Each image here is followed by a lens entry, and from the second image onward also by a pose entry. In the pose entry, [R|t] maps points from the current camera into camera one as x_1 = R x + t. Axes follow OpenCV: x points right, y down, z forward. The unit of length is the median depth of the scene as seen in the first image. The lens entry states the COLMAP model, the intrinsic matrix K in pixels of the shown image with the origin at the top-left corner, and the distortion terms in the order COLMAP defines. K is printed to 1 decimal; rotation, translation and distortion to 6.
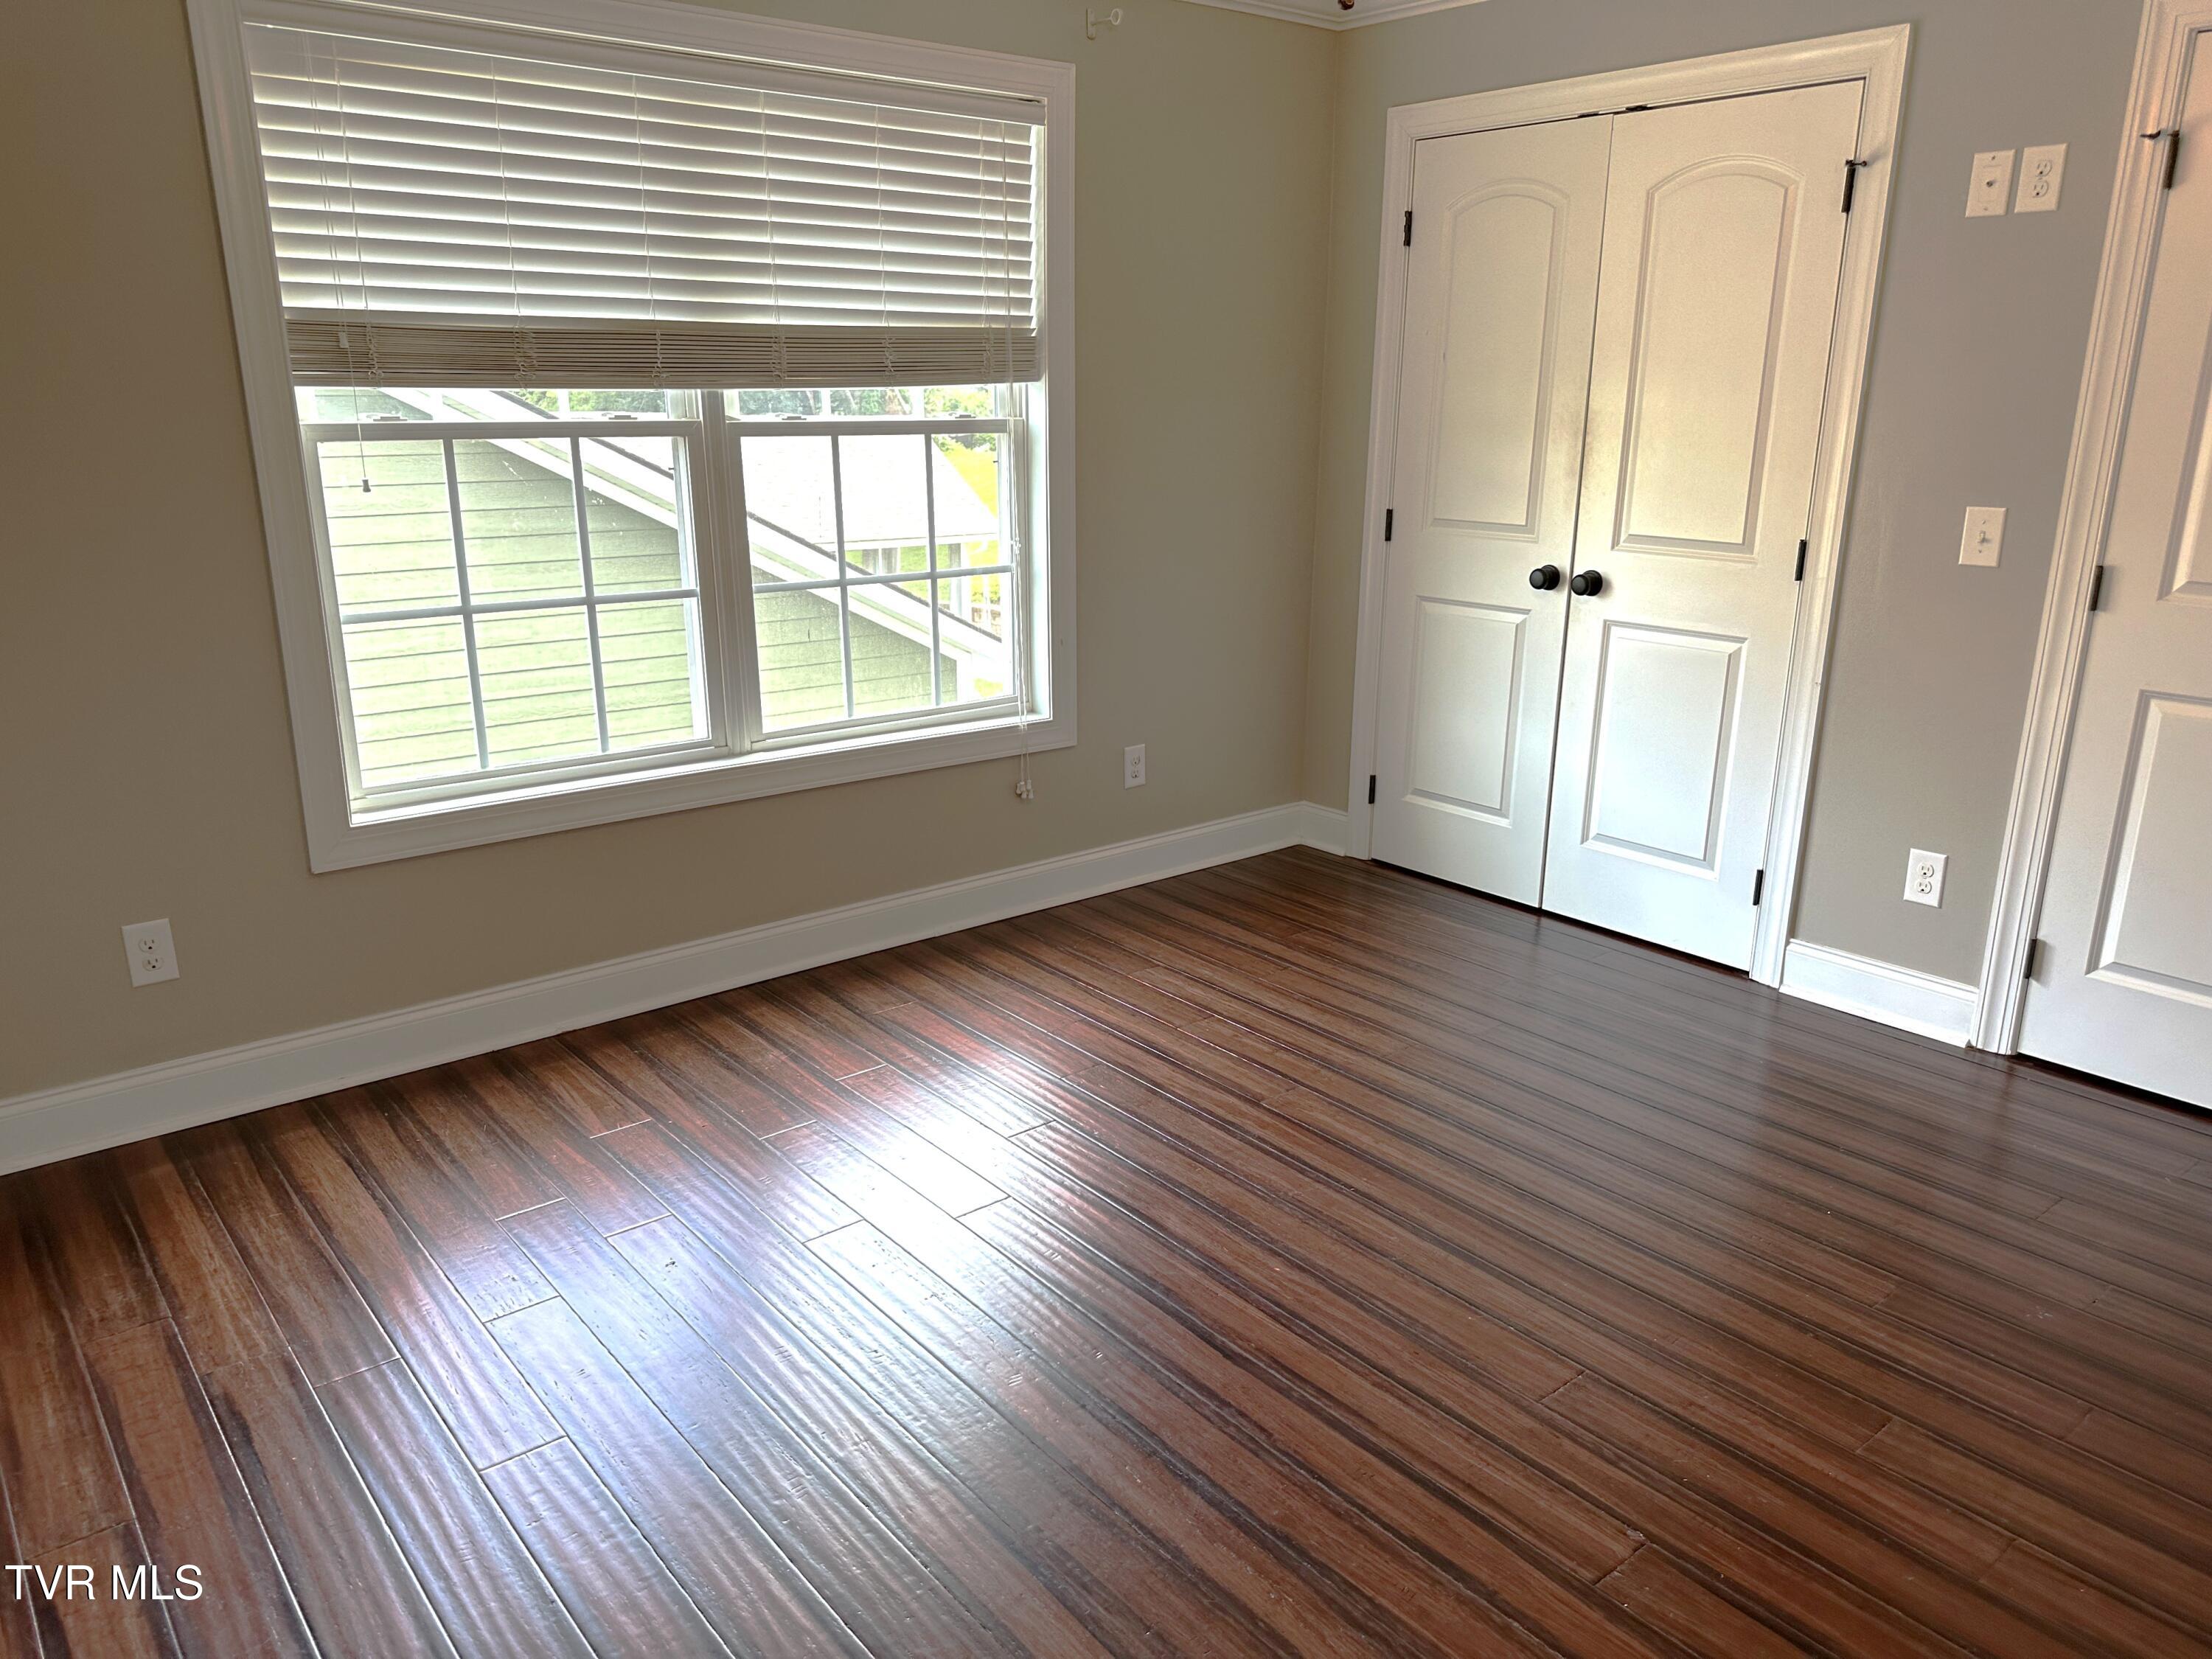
lens RADIAL K [[1554.4, 0, 1108.3], [0, 1554.4, 845.3], [0, 0, 1]] dist [0.042510, -0.050267]
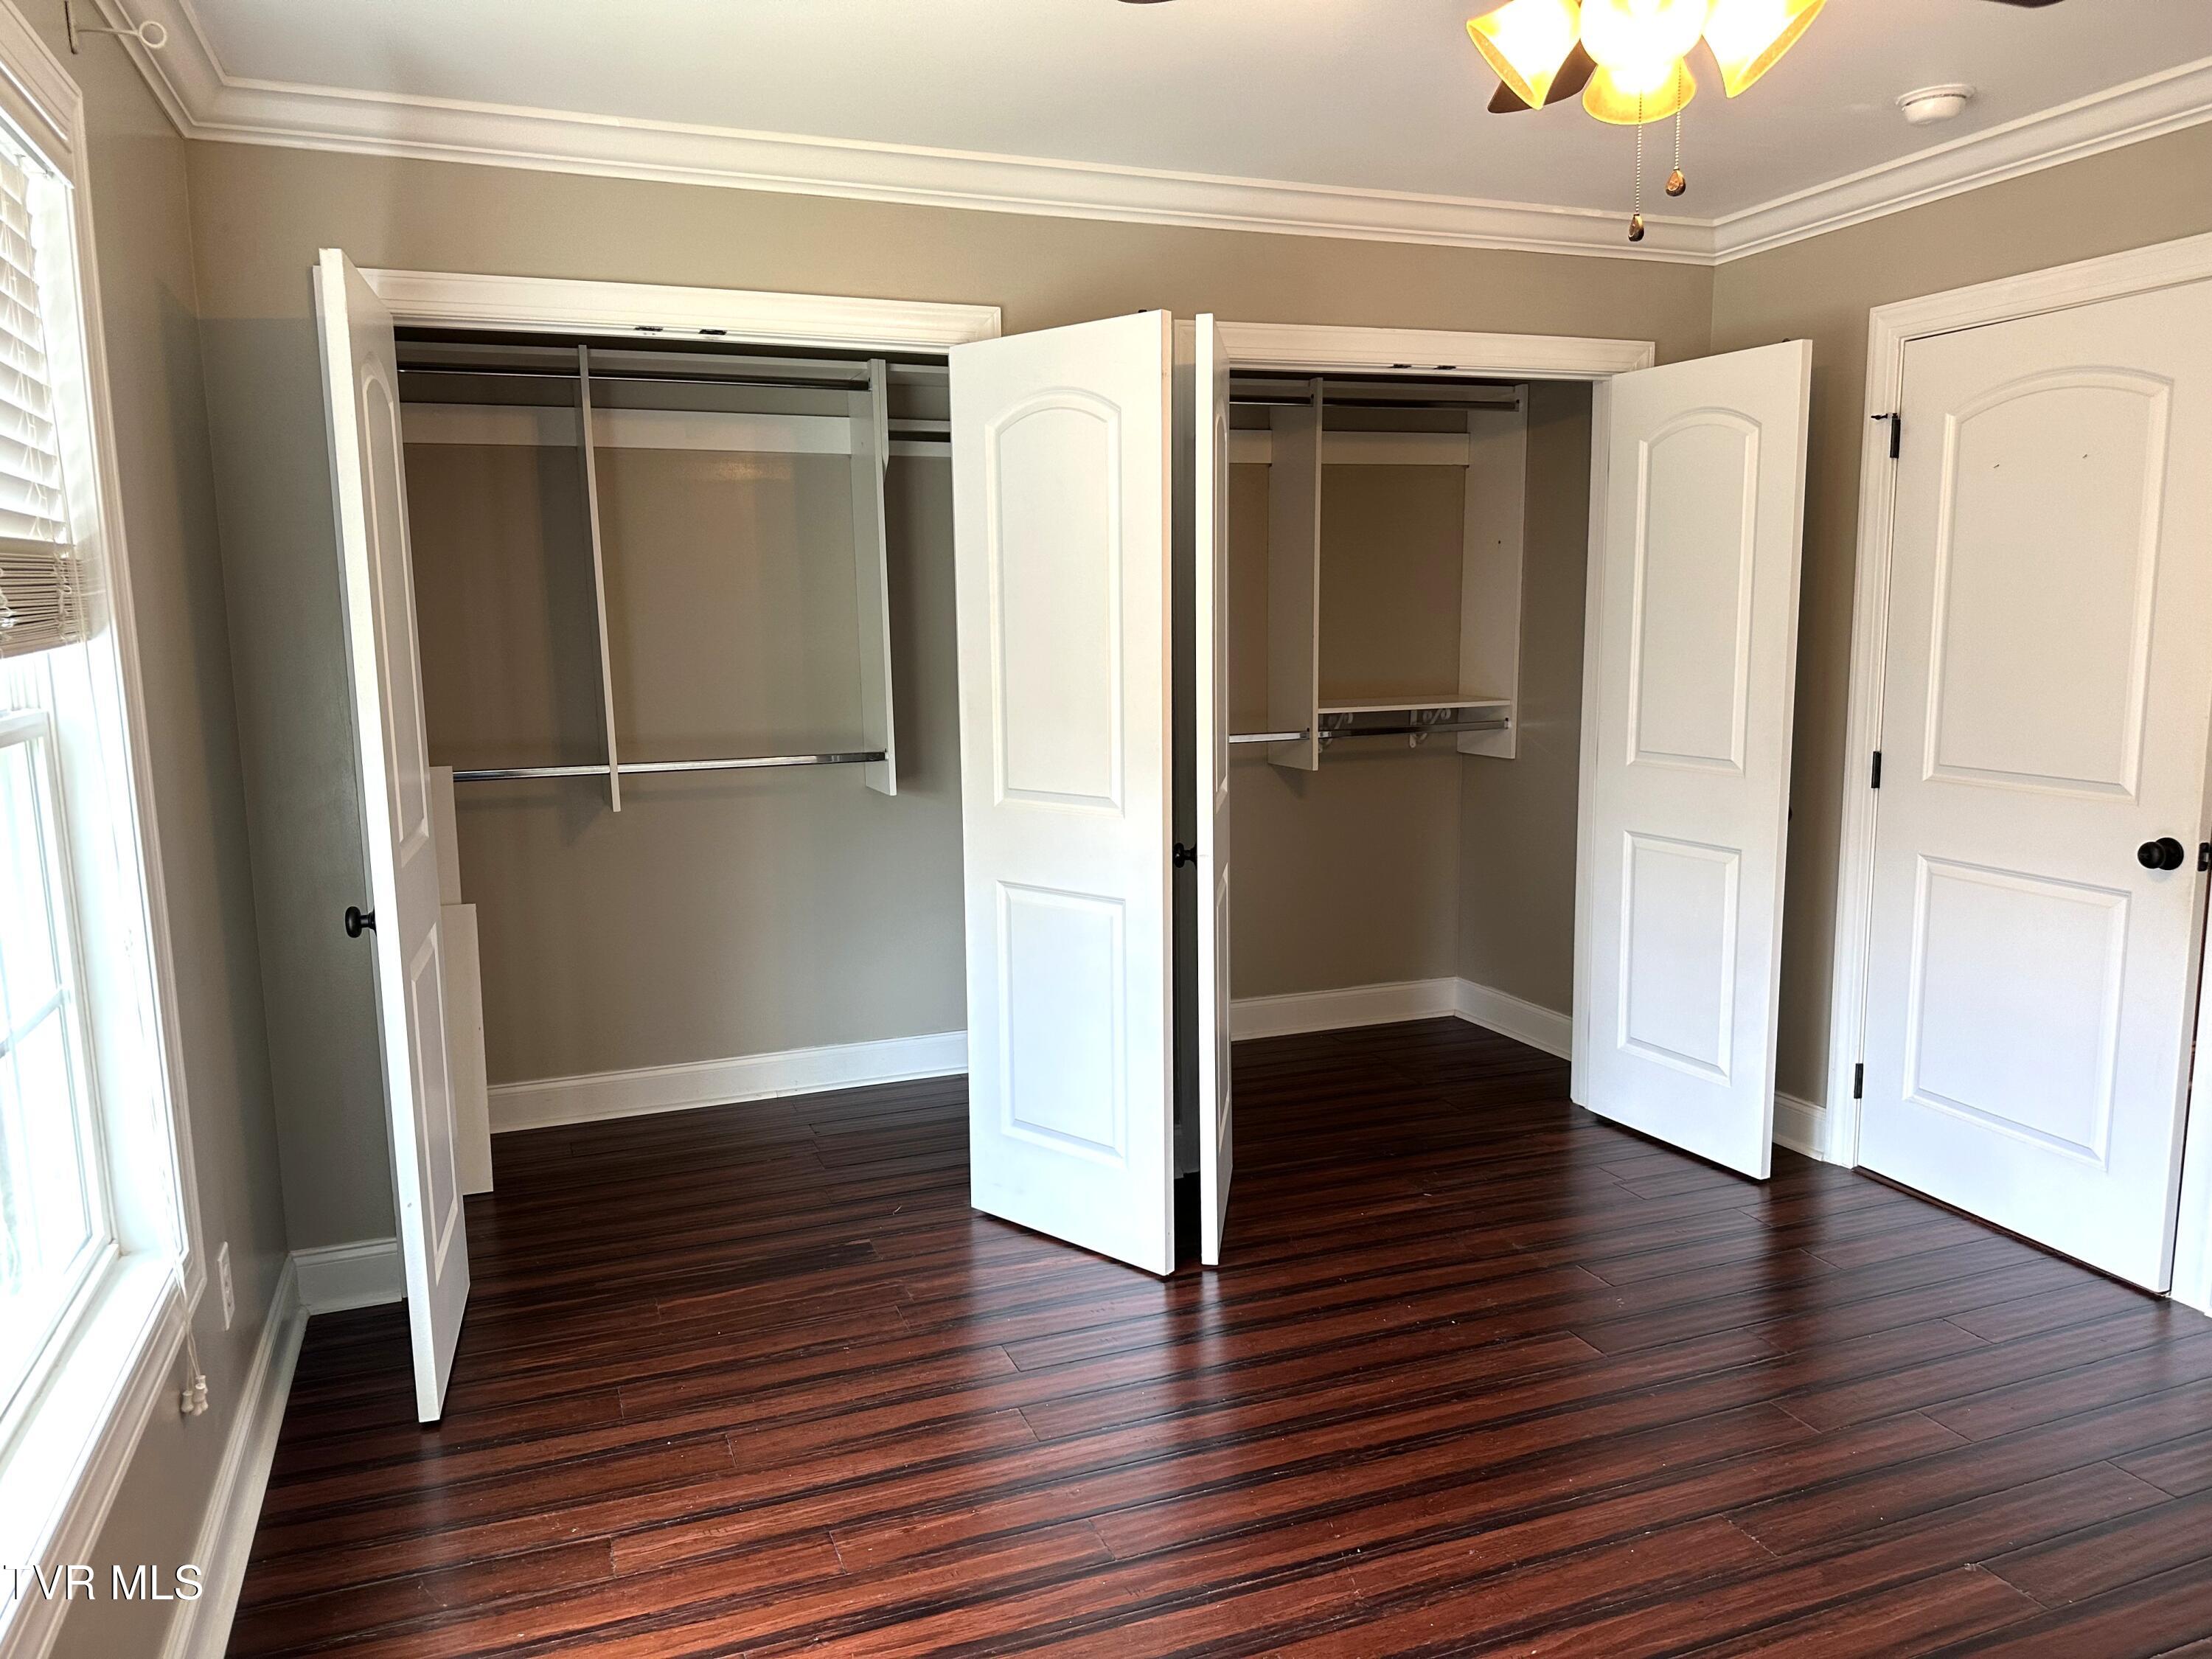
lens RADIAL K [[1554.4, 0, 1108.3], [0, 1554.4, 845.3], [0, 0, 1]] dist [0.042510, -0.050267]
pose [[0.315421, -0.147982, 0.937343, -0.511044], [0.294536, 0.954250, 0.051538, -0.181077], [-0.902085, 0.259825, 0.344576, 0.632208]]
